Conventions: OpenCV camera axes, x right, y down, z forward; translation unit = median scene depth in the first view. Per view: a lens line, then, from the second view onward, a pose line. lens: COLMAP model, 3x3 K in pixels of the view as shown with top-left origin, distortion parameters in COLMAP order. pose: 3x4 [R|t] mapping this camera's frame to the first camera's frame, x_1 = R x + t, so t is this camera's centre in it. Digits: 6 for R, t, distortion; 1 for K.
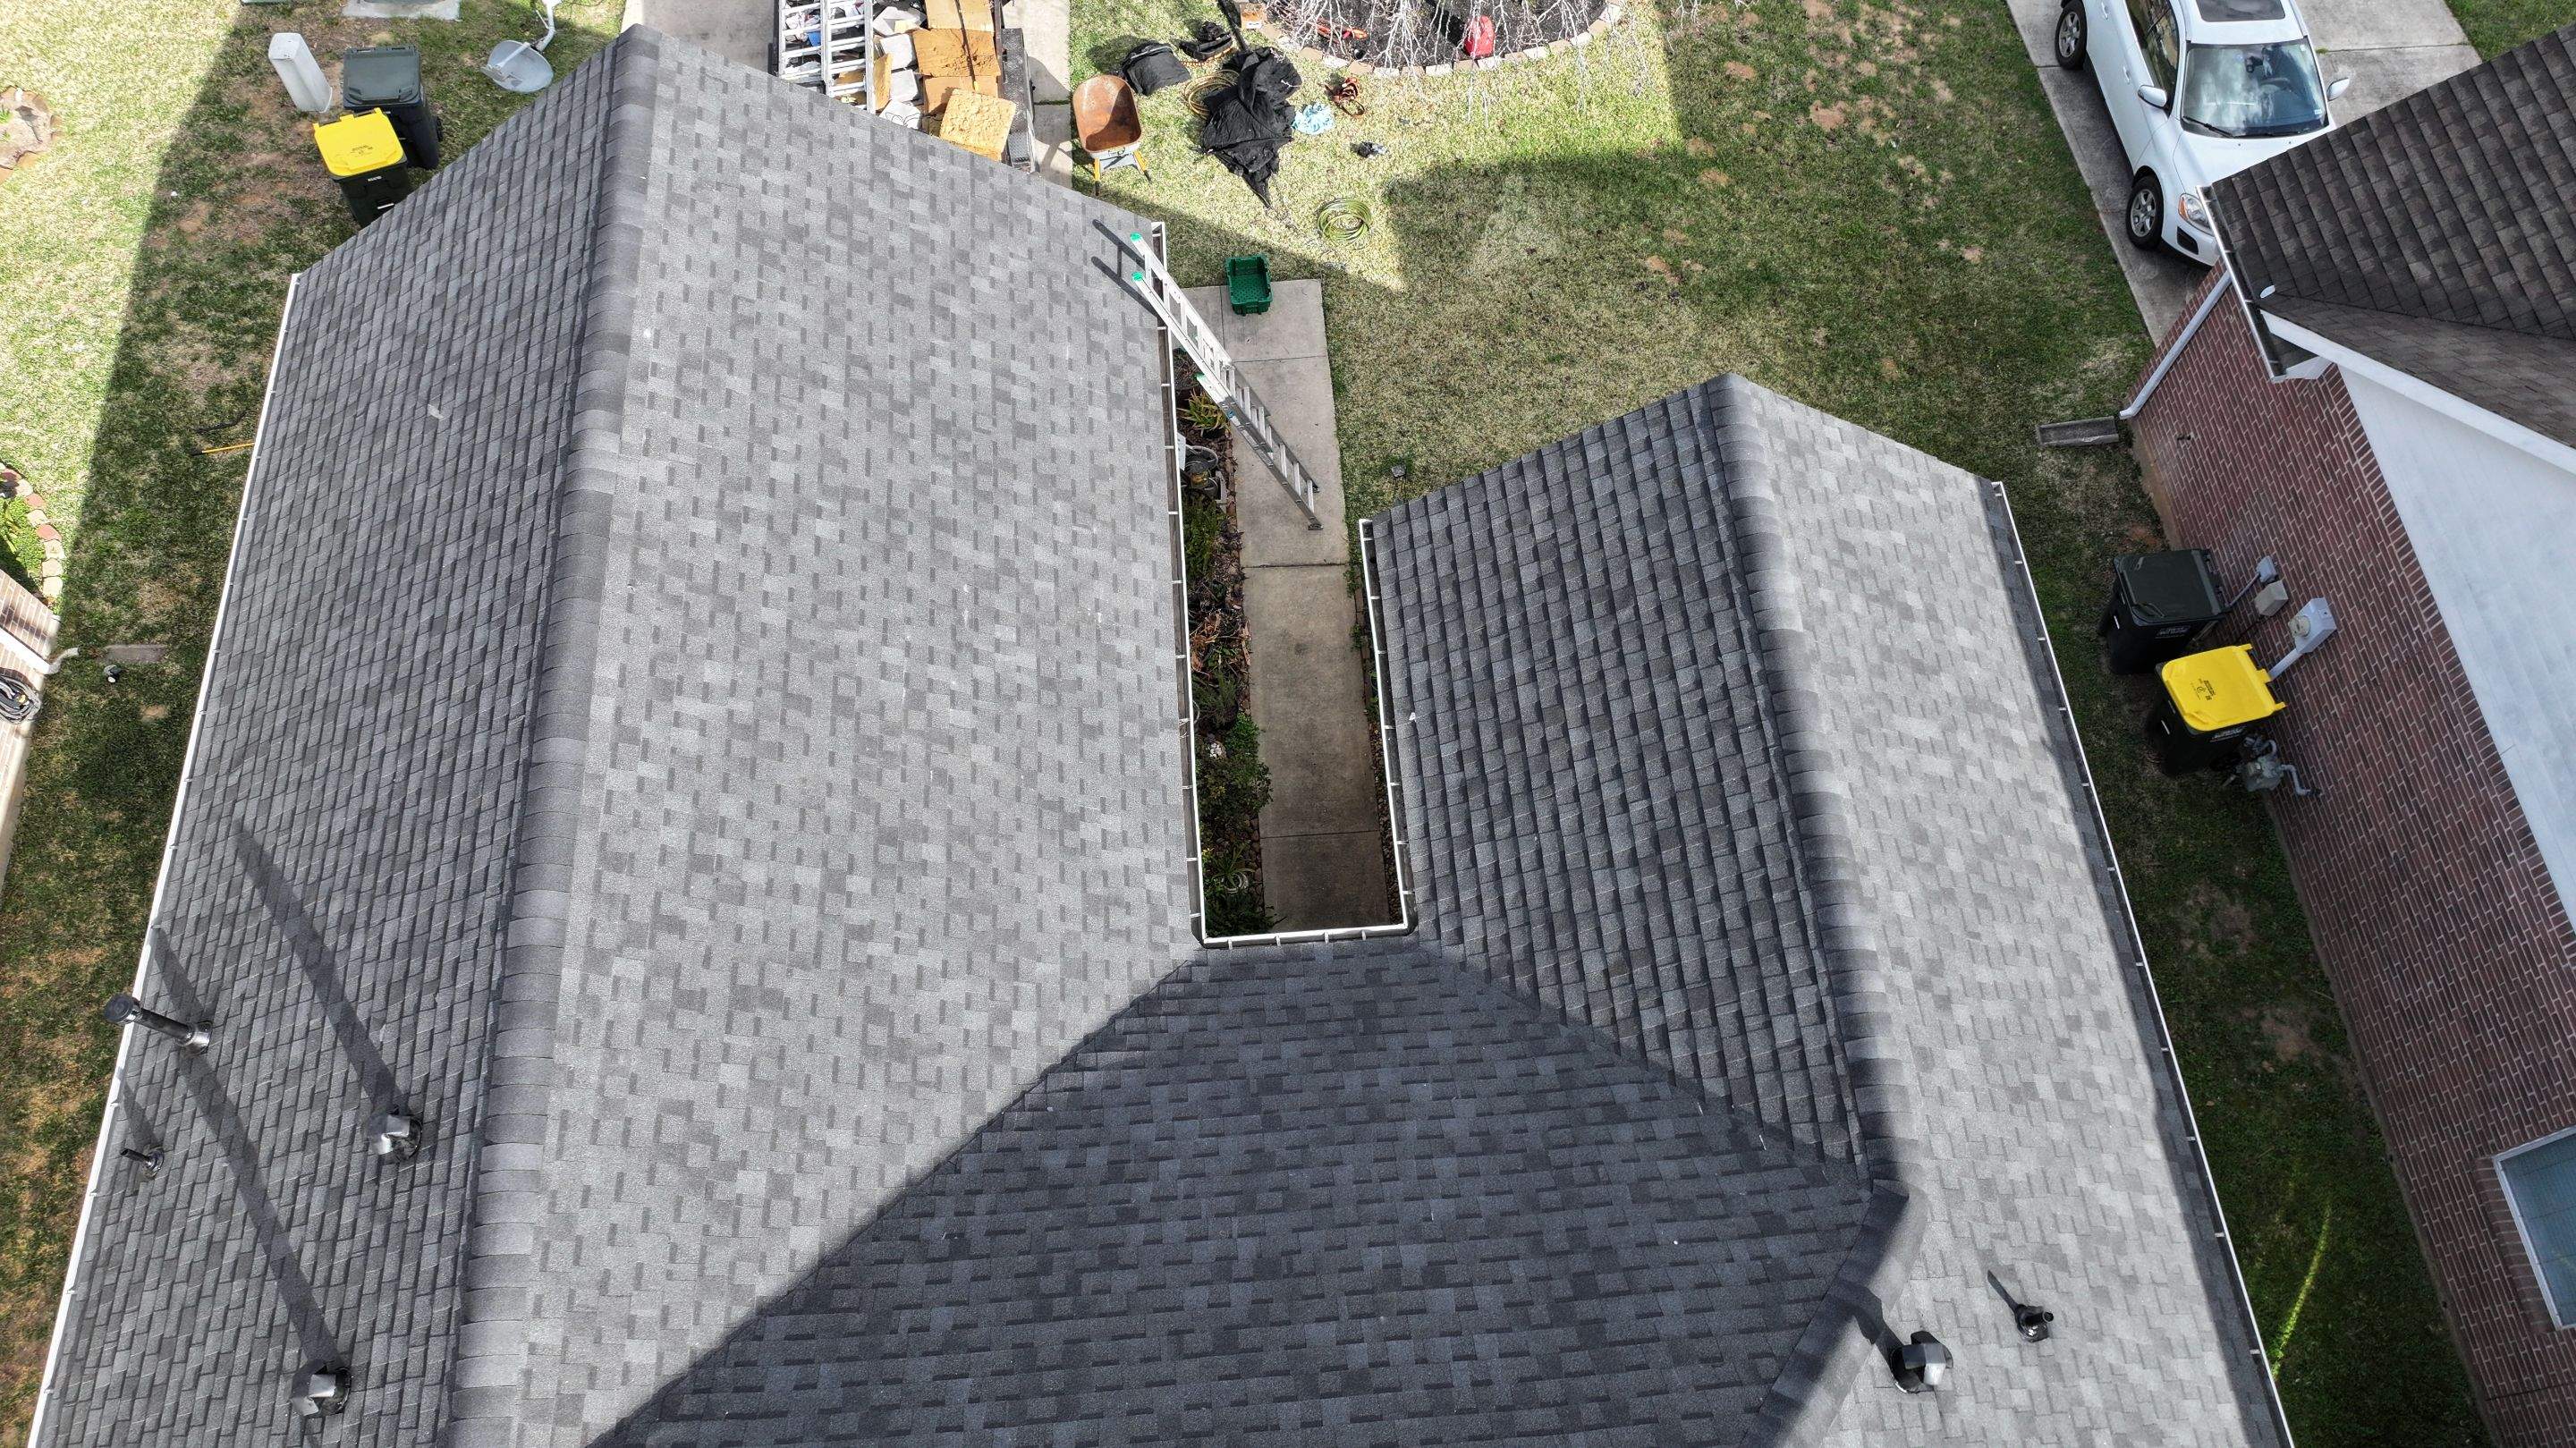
lens RADIAL K [[1810.1, 0, 1290.3], [0, 1810.1, 716.6], [0, 0, 1]] dist [-0.002653, 0.017039]
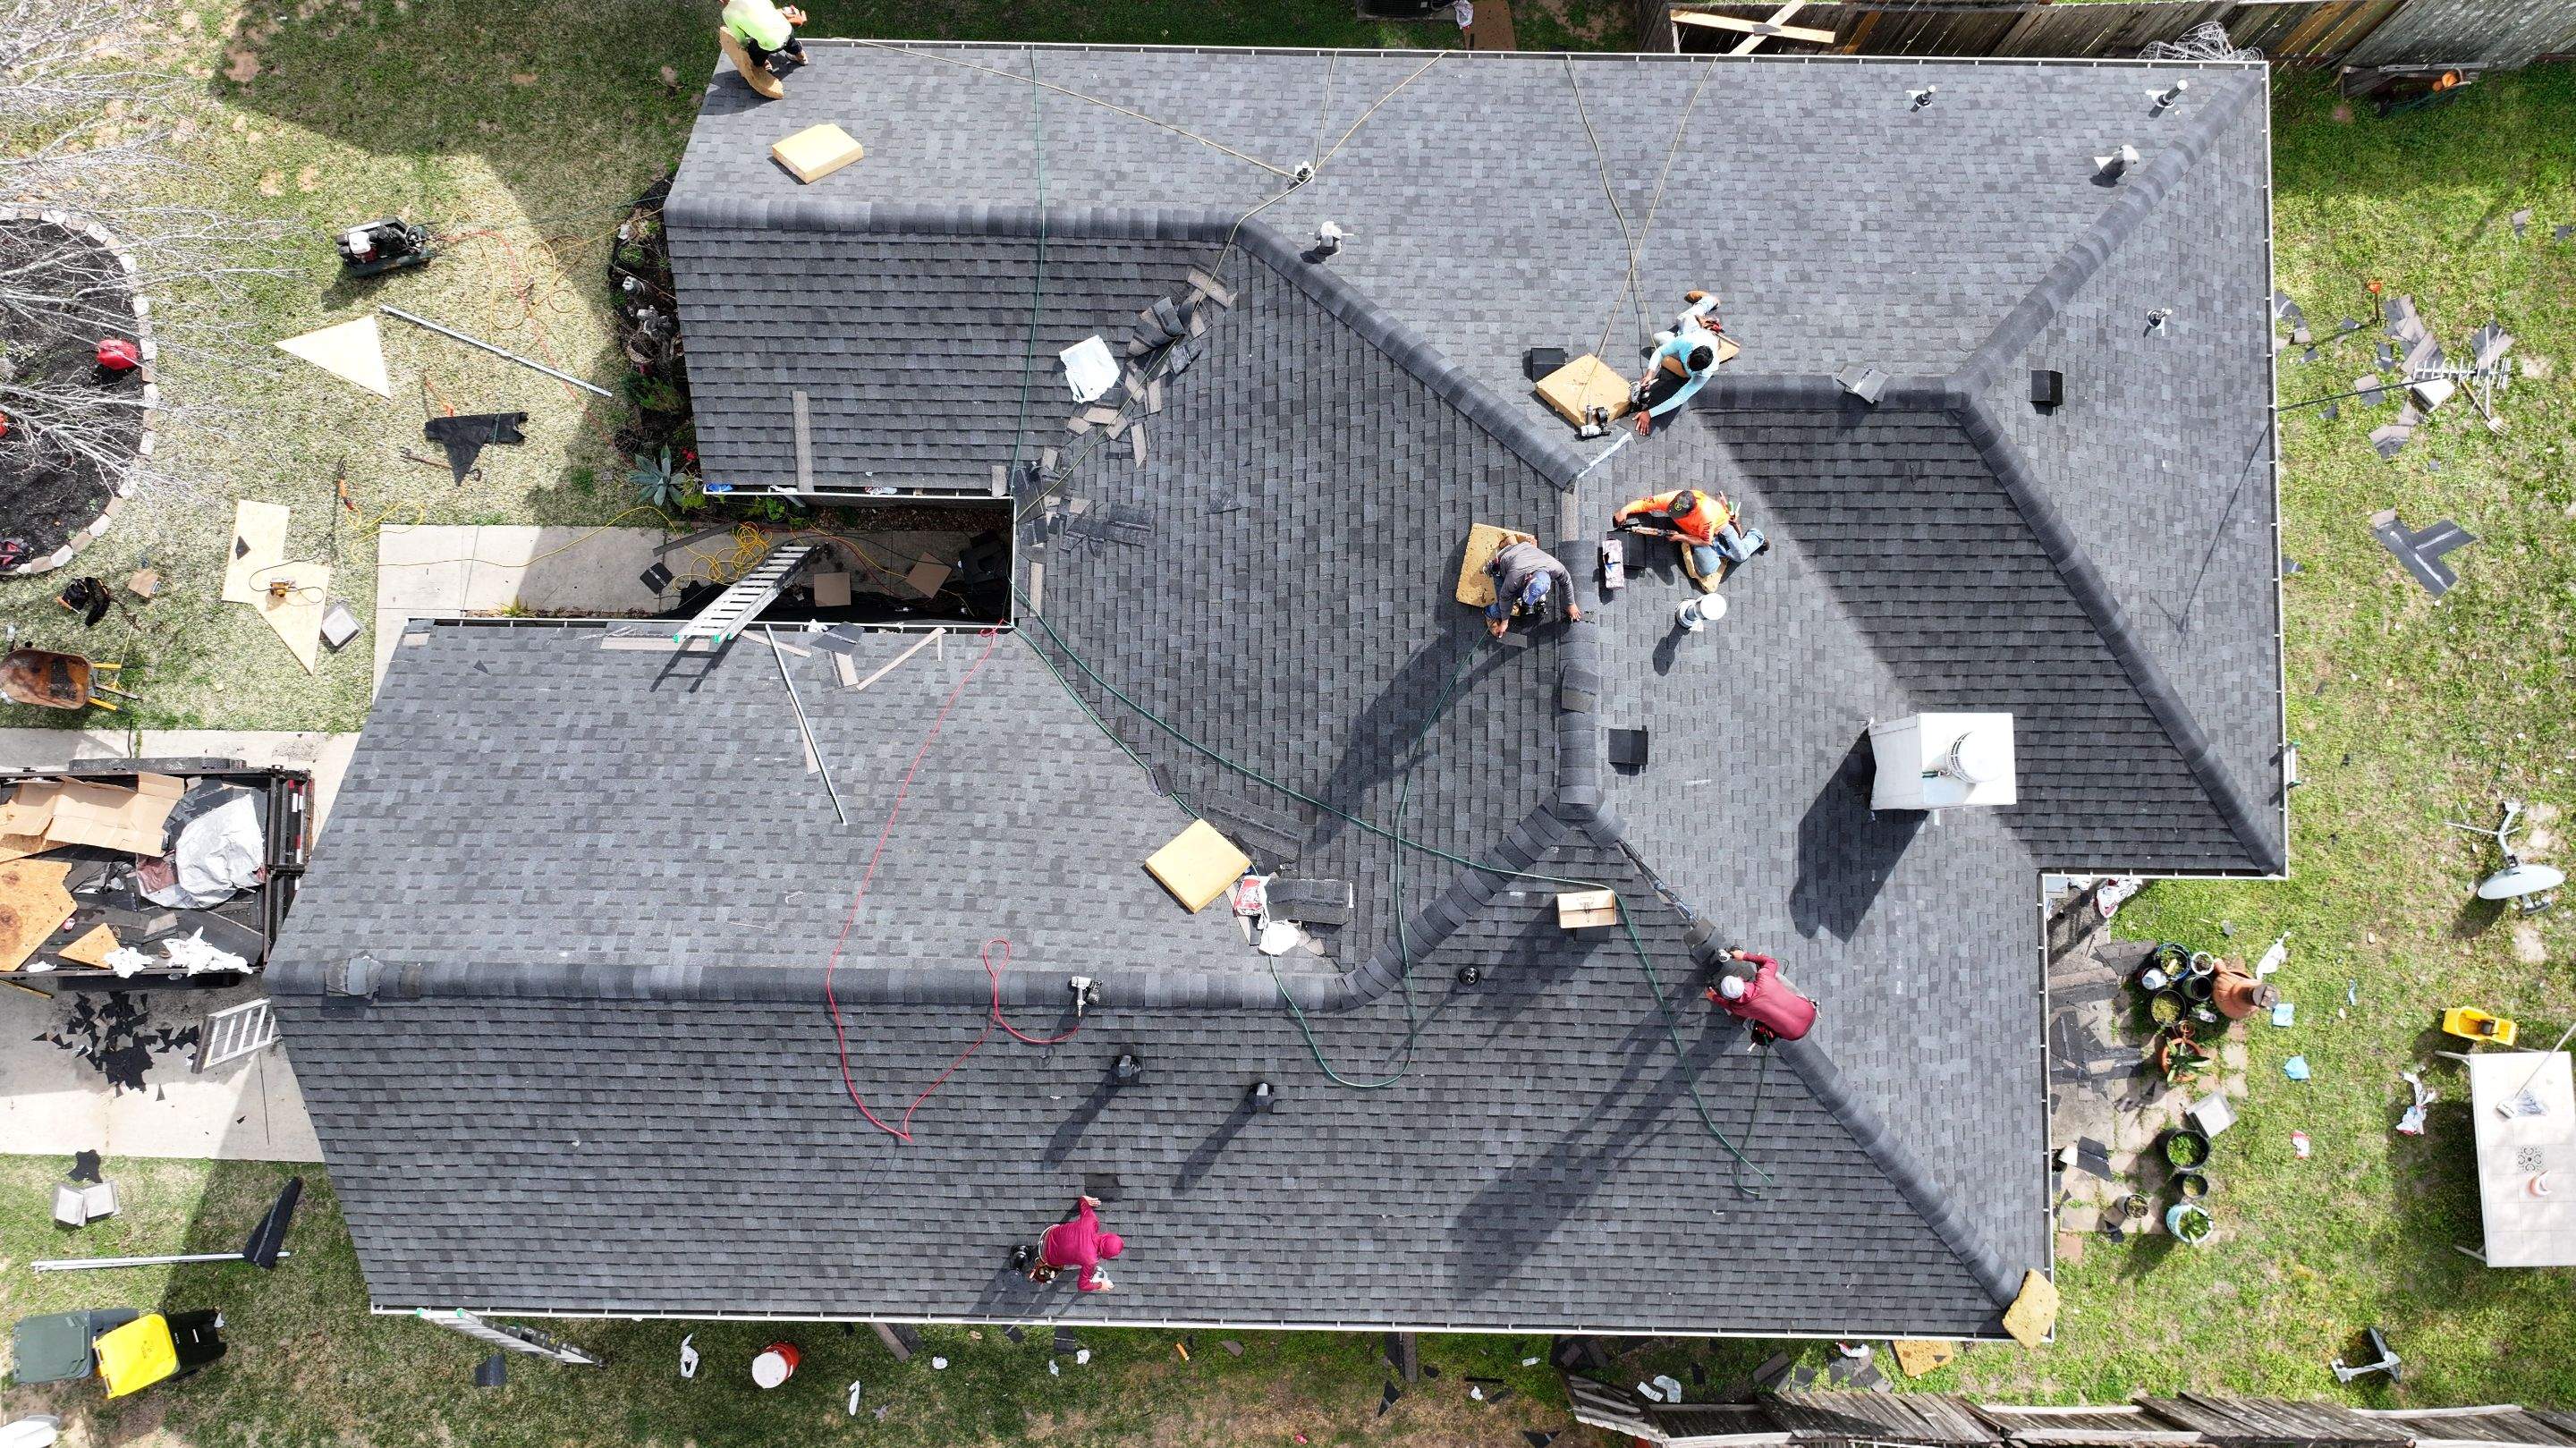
lens RADIAL K [[1810.1, 0, 1292.2], [0, 1810.1, 717.1], [0, 0, 1]] dist [-0.002653, 0.017039]
pose [[0.090962, -0.992885, 0.076843, -0.207093], [0.888522, 0.115763, 0.443990, -0.318781], [-0.449727, 0.027891, 0.892730, -0.455306]]
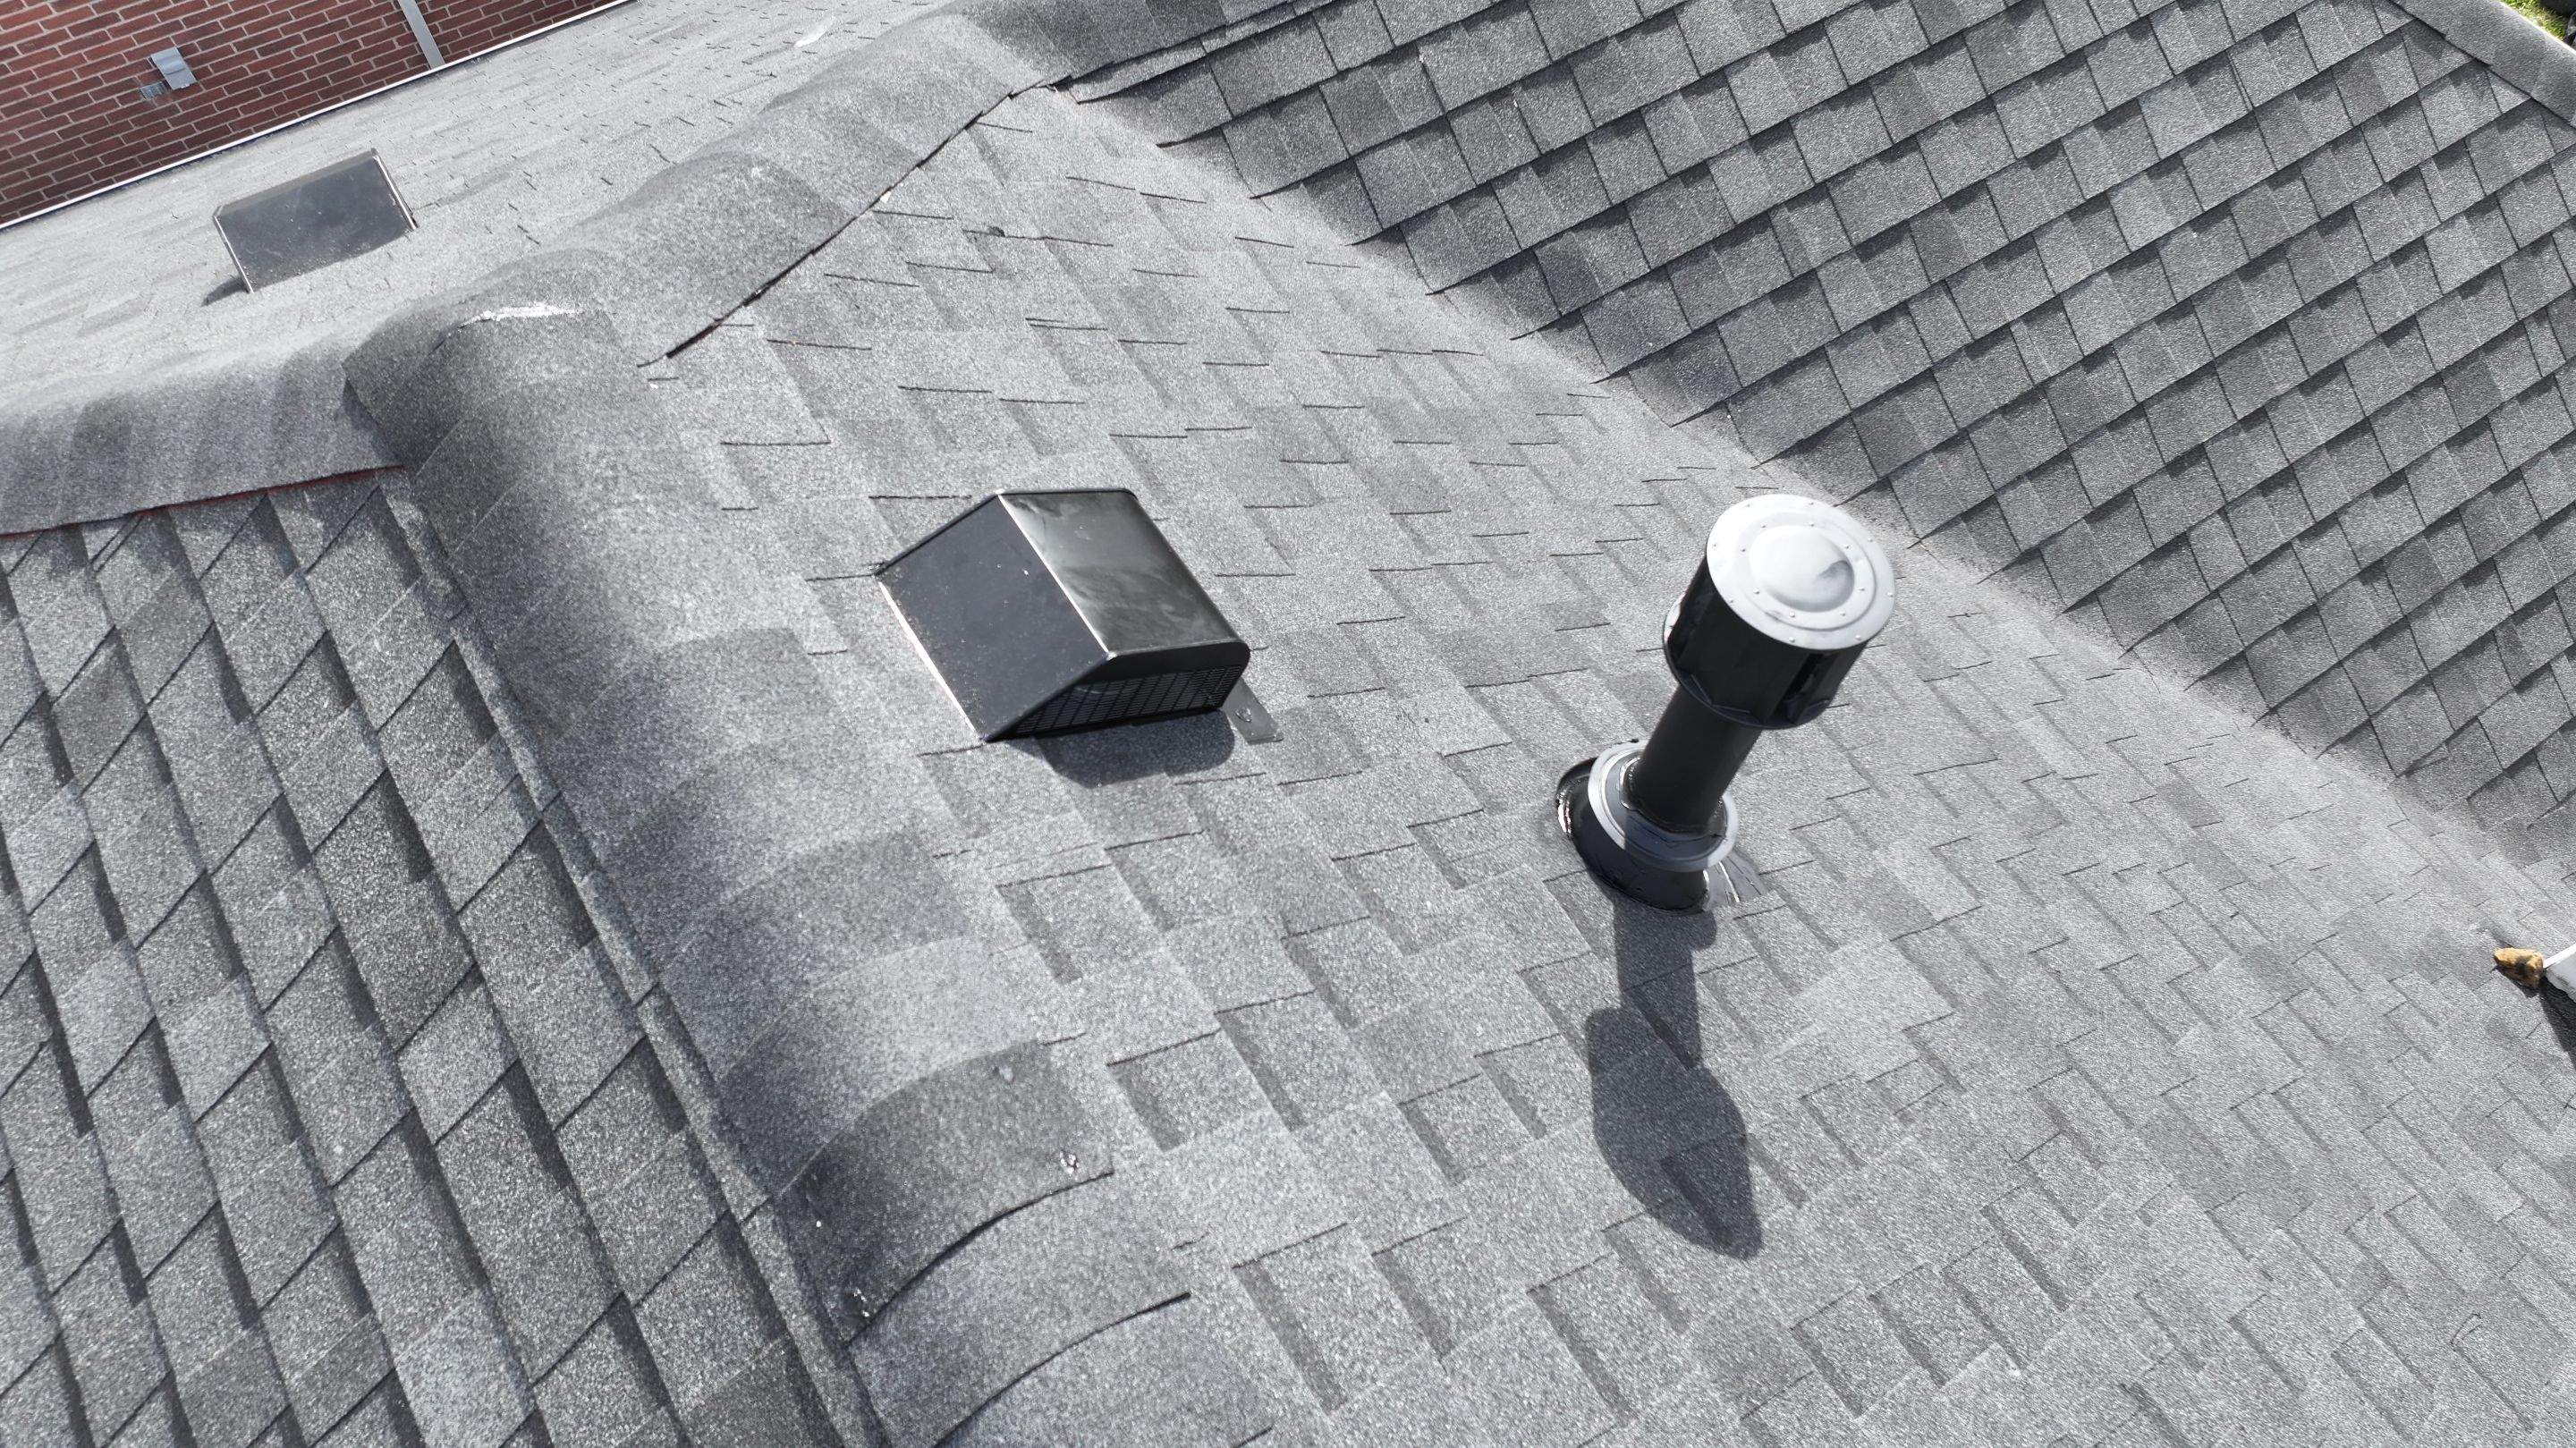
lens RADIAL K [[1810.1, 0, 1304.0], [0, 1810.1, 711.4], [0, 0, 1]] dist [-0.002653, 0.017039]
pose [[-0.464401, -0.762659, 0.450203, -0.081235], [0.793829, -0.133094, 0.593398, 0.311637], [-0.392641, 0.632959, 0.667230, 0.390420]]
